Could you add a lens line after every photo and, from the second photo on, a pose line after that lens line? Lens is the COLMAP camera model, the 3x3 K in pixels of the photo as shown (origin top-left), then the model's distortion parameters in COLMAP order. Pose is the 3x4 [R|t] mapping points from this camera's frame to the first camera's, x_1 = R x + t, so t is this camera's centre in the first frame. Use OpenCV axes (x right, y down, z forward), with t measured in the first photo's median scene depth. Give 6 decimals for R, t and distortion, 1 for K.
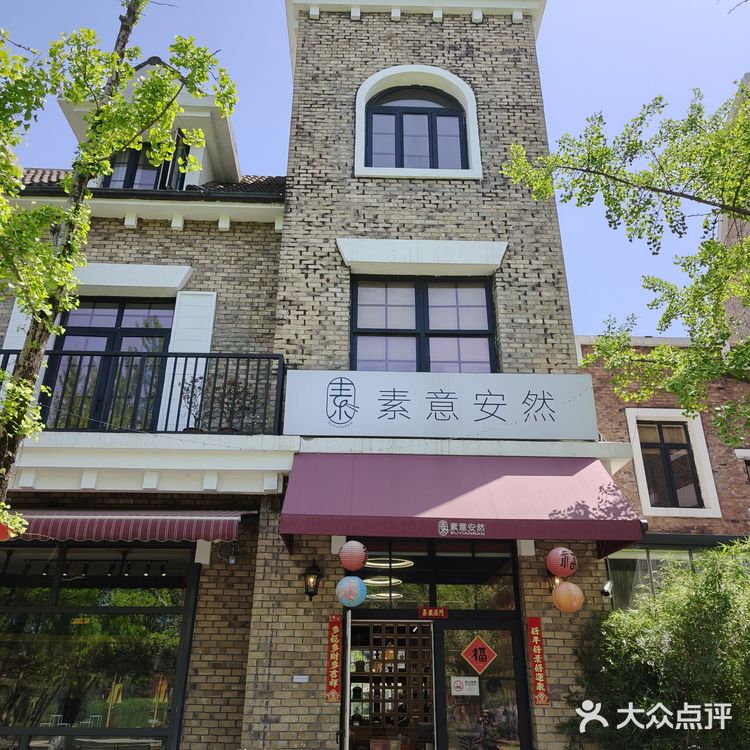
lens RADIAL K [[688.5, 0, 375.3], [0, 688.5, 374.7], [0, 0, 1]] dist [0.017852, 0.000000]
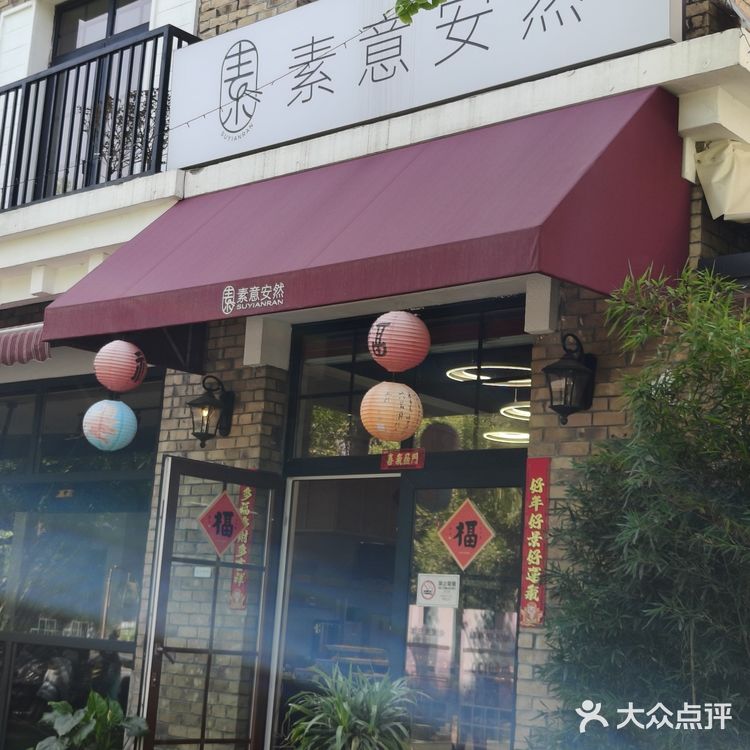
lens RADIAL K [[1359.4, 0, 375.3], [0, 1359.4, 374.3], [0, 0, 1]] dist [0.150462, 0.000000]
pose [[0.733167, -0.084361, -0.674796, 0.743568], [0.233890, 0.963023, 0.133727, 0.138879], [0.638562, -0.255872, 0.725788, 0.255754]]
